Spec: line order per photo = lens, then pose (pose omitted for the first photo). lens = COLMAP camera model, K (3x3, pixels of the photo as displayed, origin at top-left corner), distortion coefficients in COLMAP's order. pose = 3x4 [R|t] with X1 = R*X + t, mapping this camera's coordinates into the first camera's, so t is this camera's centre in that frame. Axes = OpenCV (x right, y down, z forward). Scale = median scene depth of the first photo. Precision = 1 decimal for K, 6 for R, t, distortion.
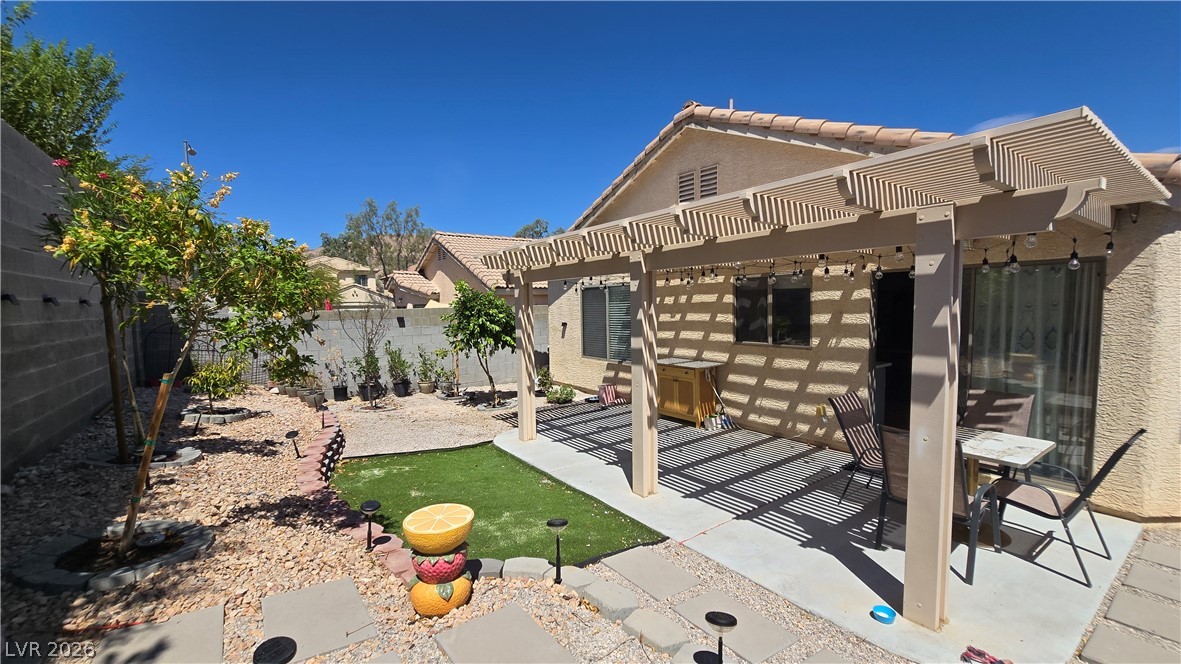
lens RADIAL K [[481.6, 0, 590.6], [0, 481.6, 340.7], [0, 0, 1]] dist [-0.001928, -0.000175]
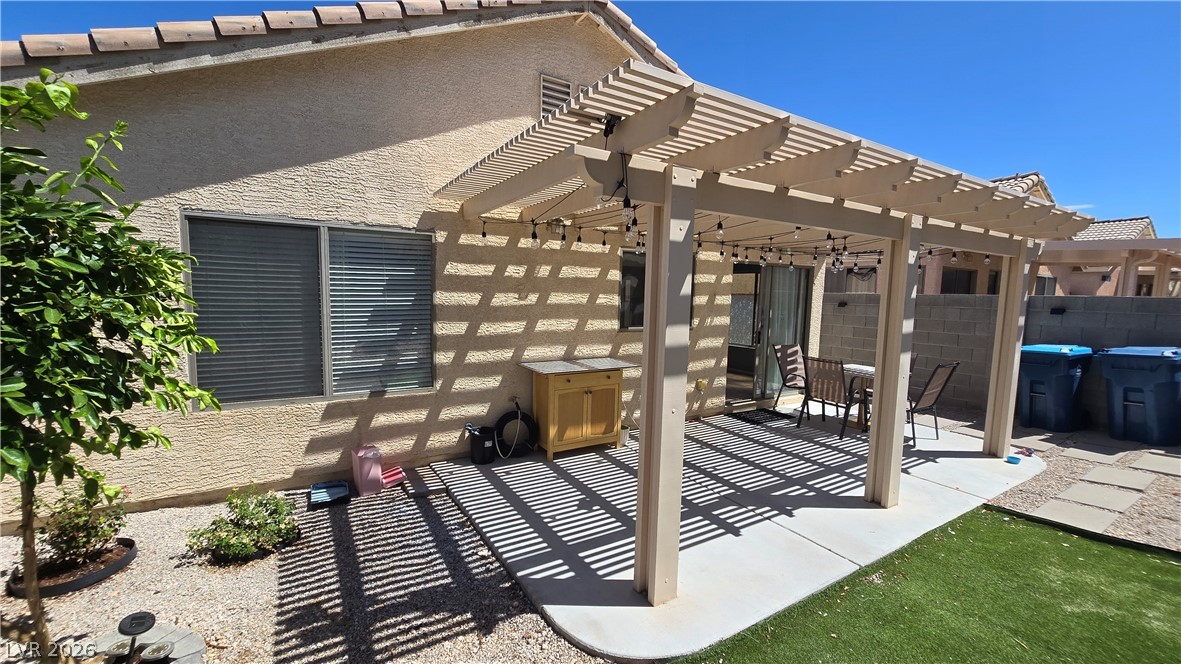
lens RADIAL K [[481.6, 0, 590.6], [0, 481.6, 340.7], [0, 0, 1]] dist [-0.001928, -0.000175]
pose [[0.066801, -0.079719, 0.994577, -0.501240], [0.054880, 0.995588, 0.076114, -0.041677], [-0.996256, 0.049498, 0.070882, 0.969417]]
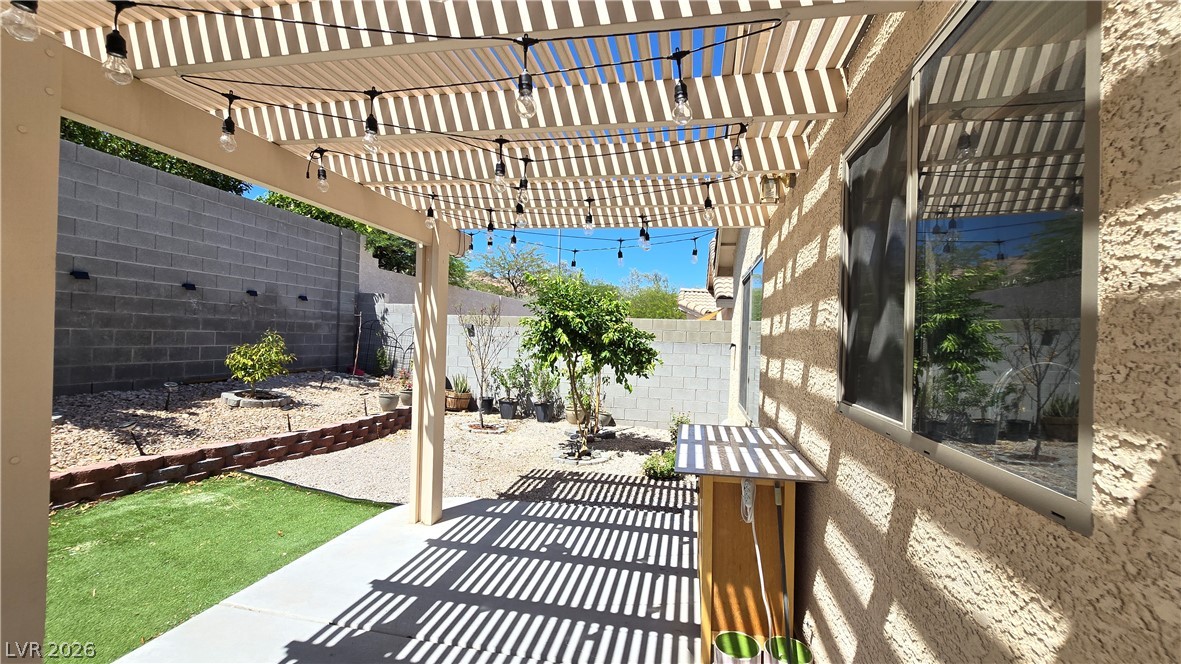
lens RADIAL K [[481.6, 0, 590.6], [0, 481.6, 340.7], [0, 0, 1]] dist [-0.001928, -0.000175]
pose [[0.672178, 0.043632, -0.739103, 0.393853], [-0.099880, 0.994481, -0.032129, -0.007879], [0.733622, 0.095418, 0.672826, 0.706113]]
